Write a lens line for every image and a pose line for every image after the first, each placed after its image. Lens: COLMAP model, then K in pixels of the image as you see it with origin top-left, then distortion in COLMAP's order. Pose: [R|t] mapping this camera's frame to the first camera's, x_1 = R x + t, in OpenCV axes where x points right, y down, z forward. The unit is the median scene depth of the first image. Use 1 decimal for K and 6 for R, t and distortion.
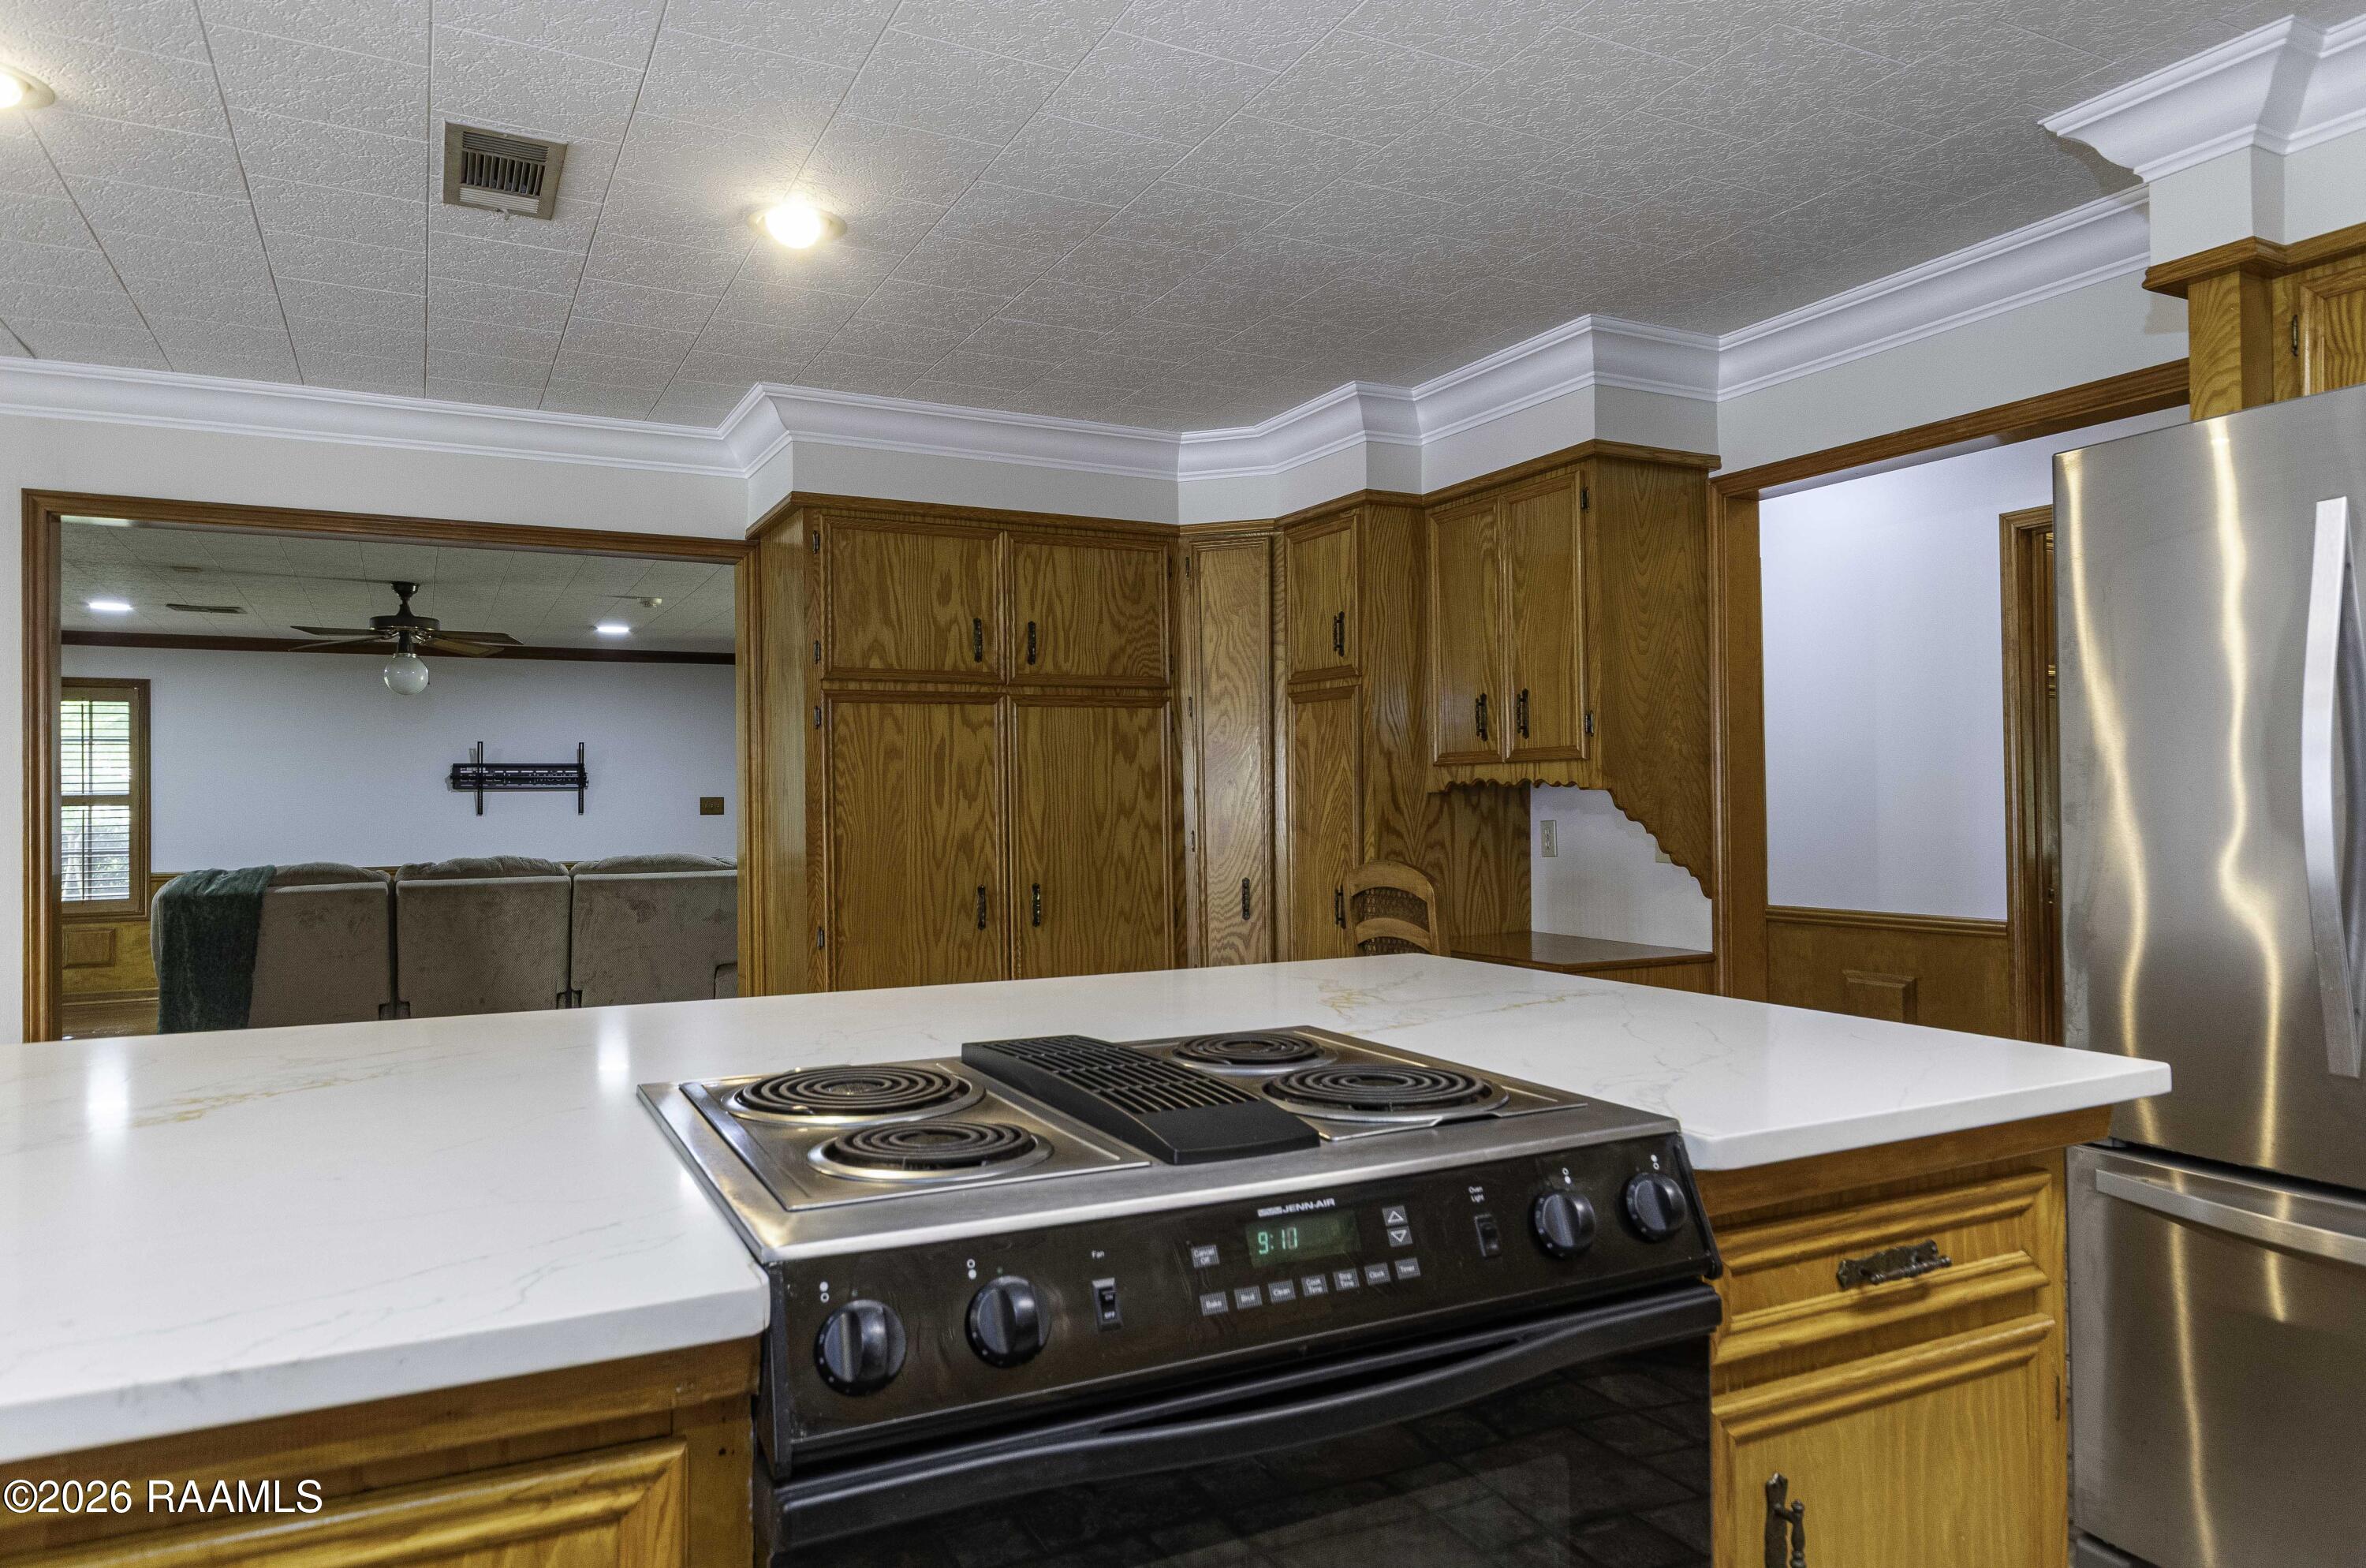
lens RADIAL K [[1474.8, 0, 1197.3], [0, 1474.8, 782.9], [0, 0, 1]] dist [-0.005550, 0.001645]
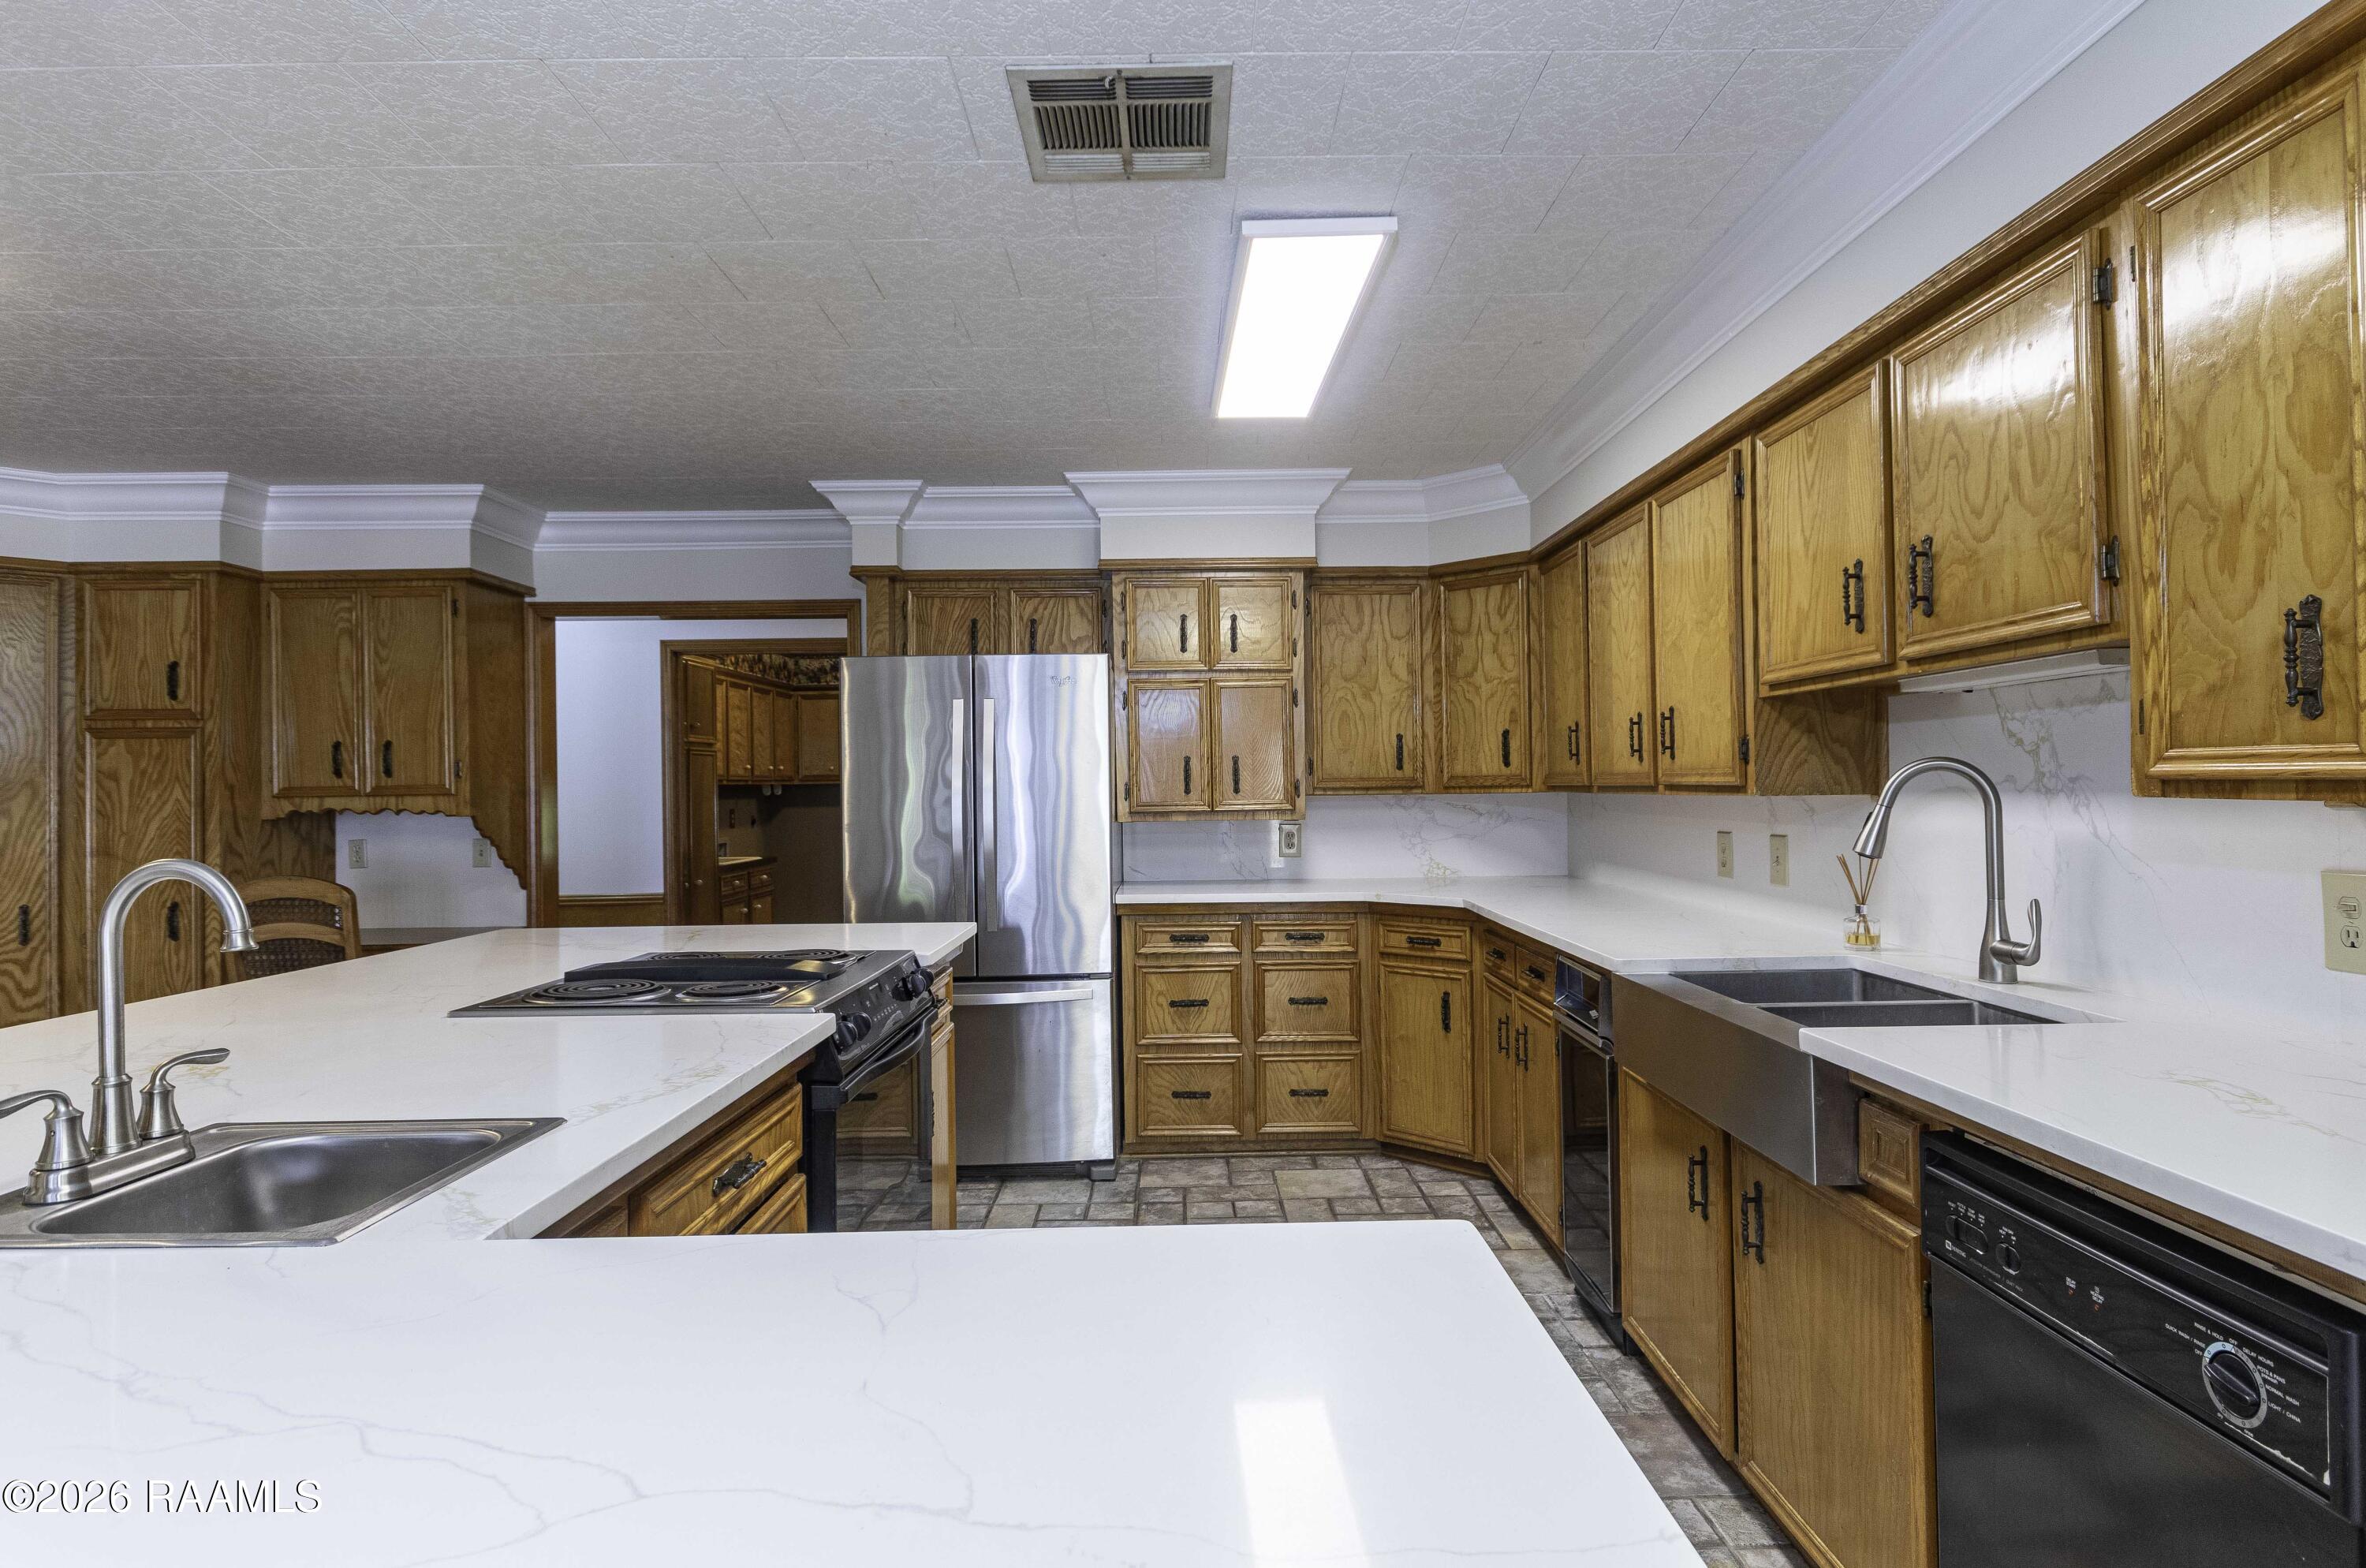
lens RADIAL K [[1237.0, 0, 1202.0], [0, 1237.0, 786.5], [0, 0, 1]] dist [0.004319, 0.000549]
pose [[0.443263, 0.006968, 0.896364, -0.413042], [-0.001407, 0.999974, -0.007078, -0.014316], [-0.896390, 0.001876, 0.443261, -0.131772]]
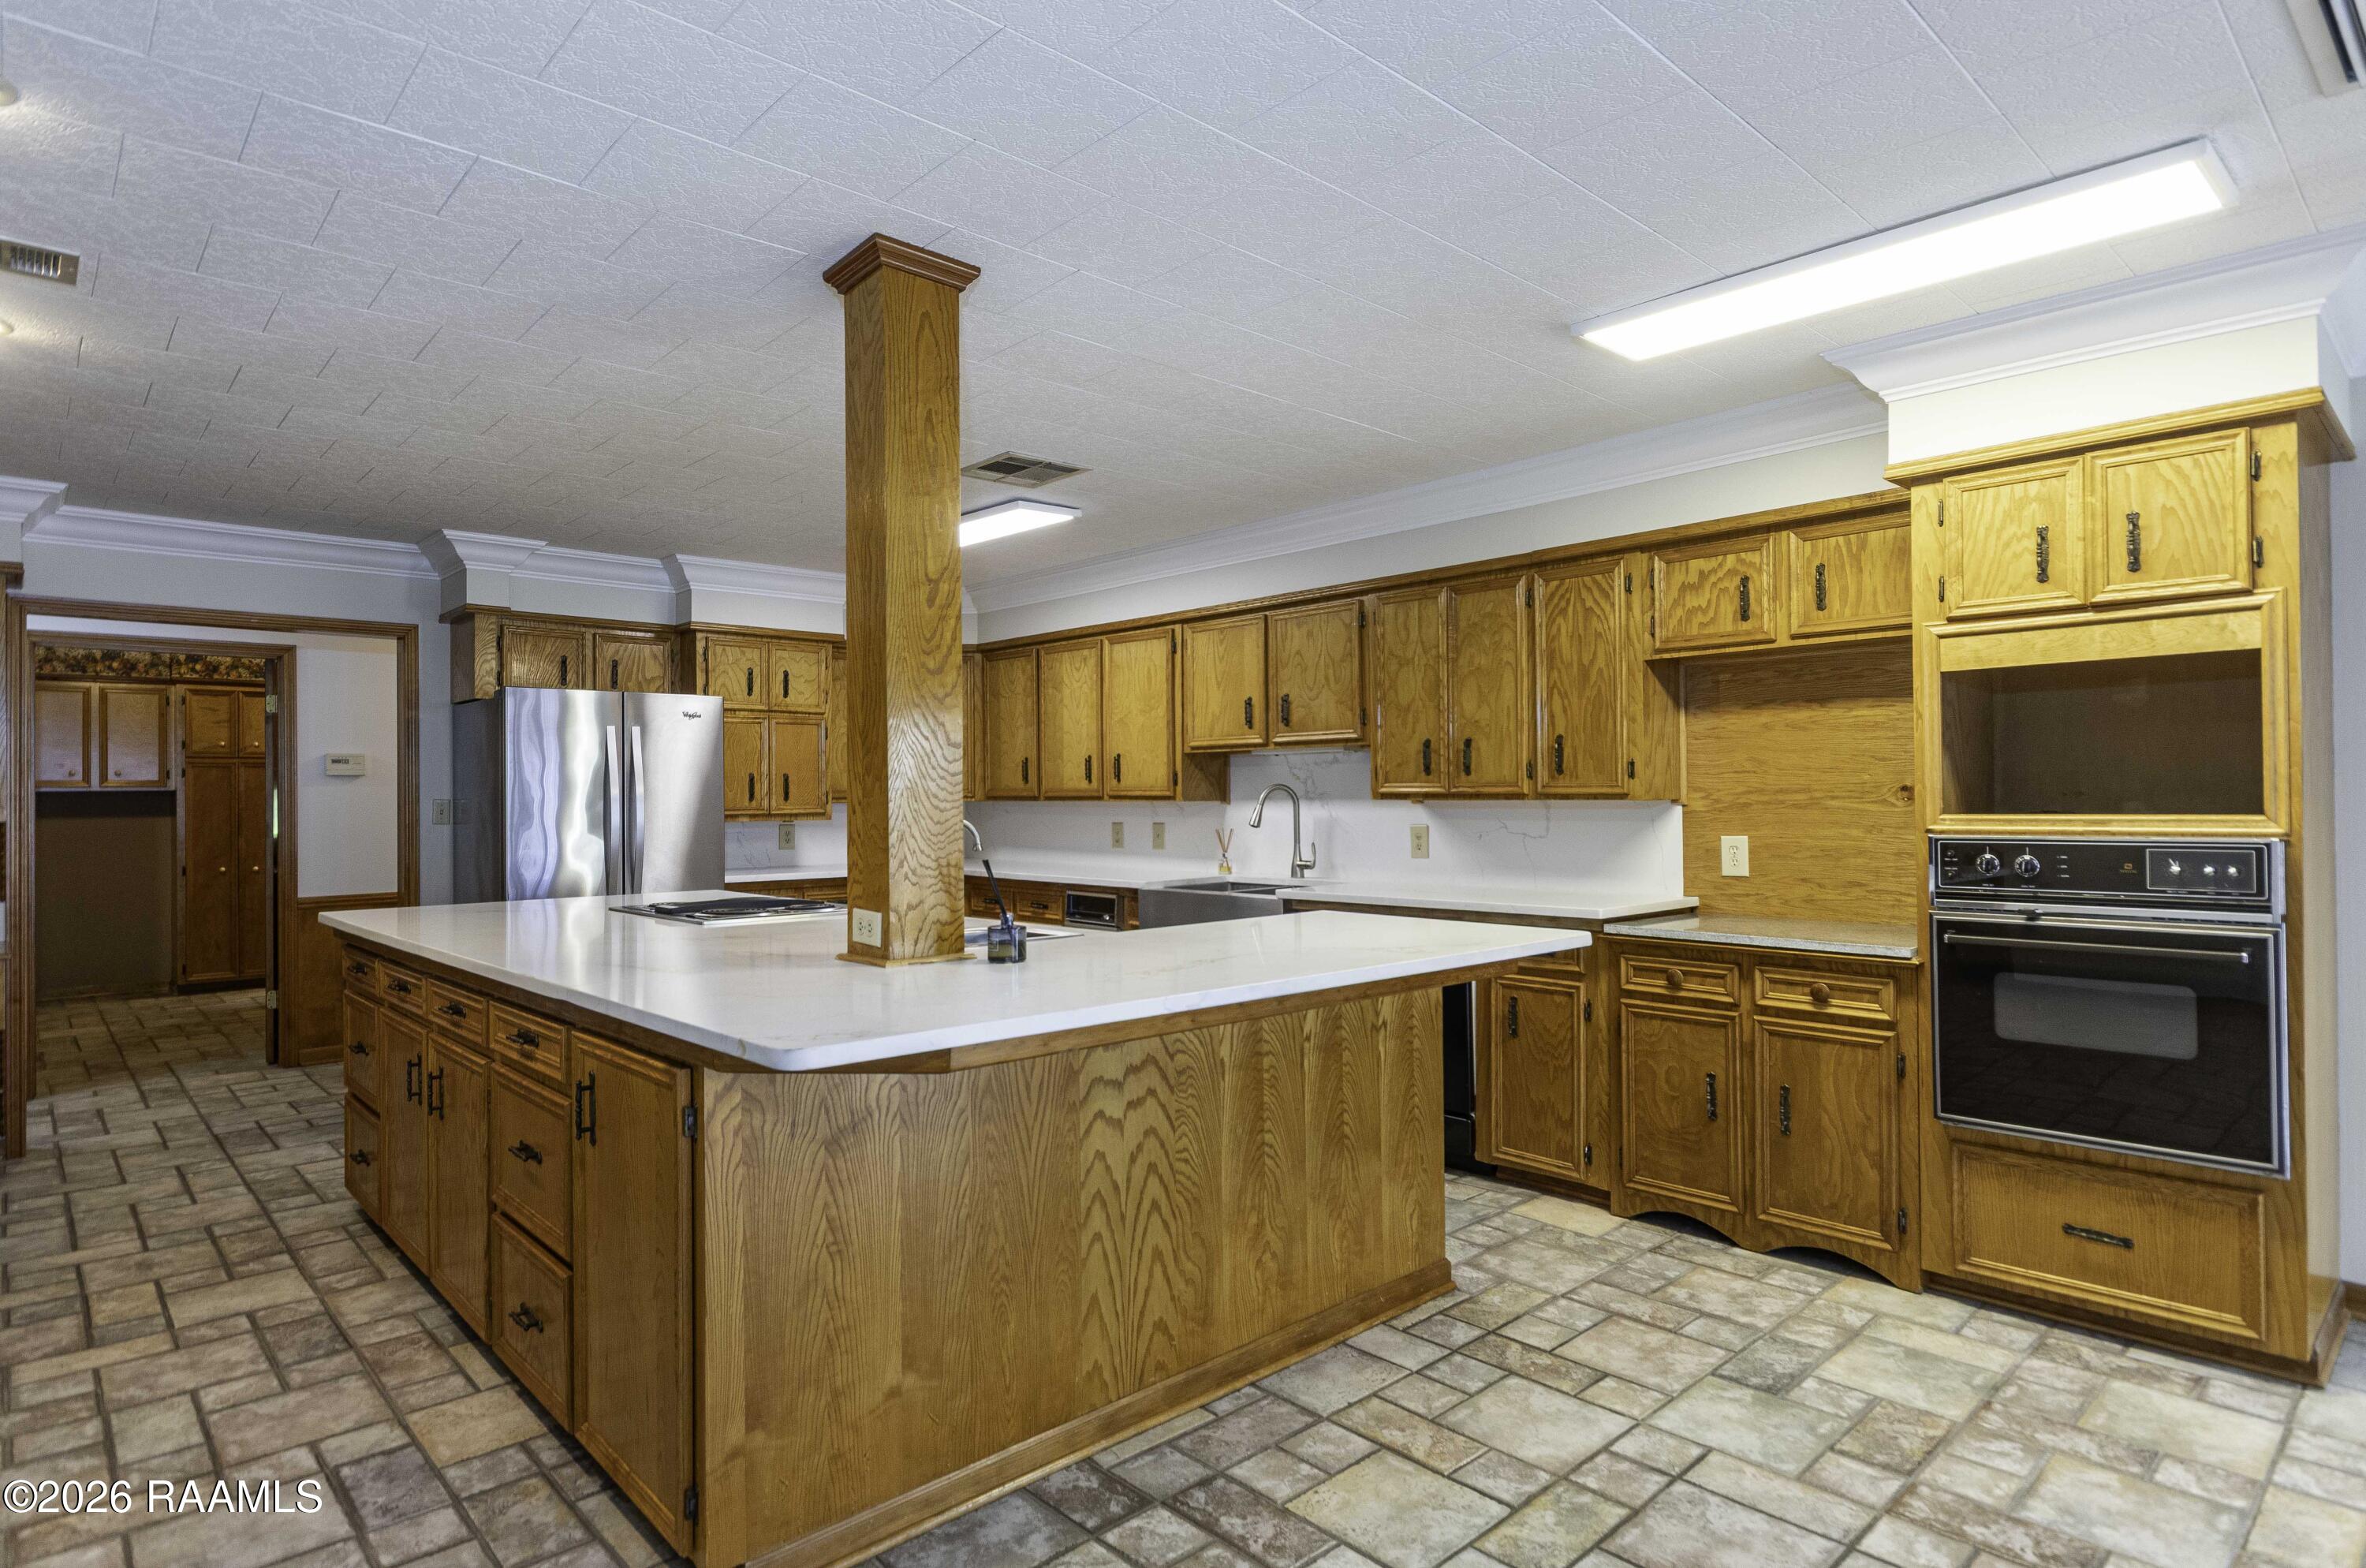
lens RADIAL K [[1269.5, 0, 1175.5], [0, 1269.5, 786.2], [0, 0, 1]] dist [0.004910, 0.000325]
pose [[-0.258686, 0.021415, 0.965724, -0.983014], [-0.001757, 0.999742, -0.022640, -0.000366], [-0.965960, -0.007553, -0.258581, 0.236321]]
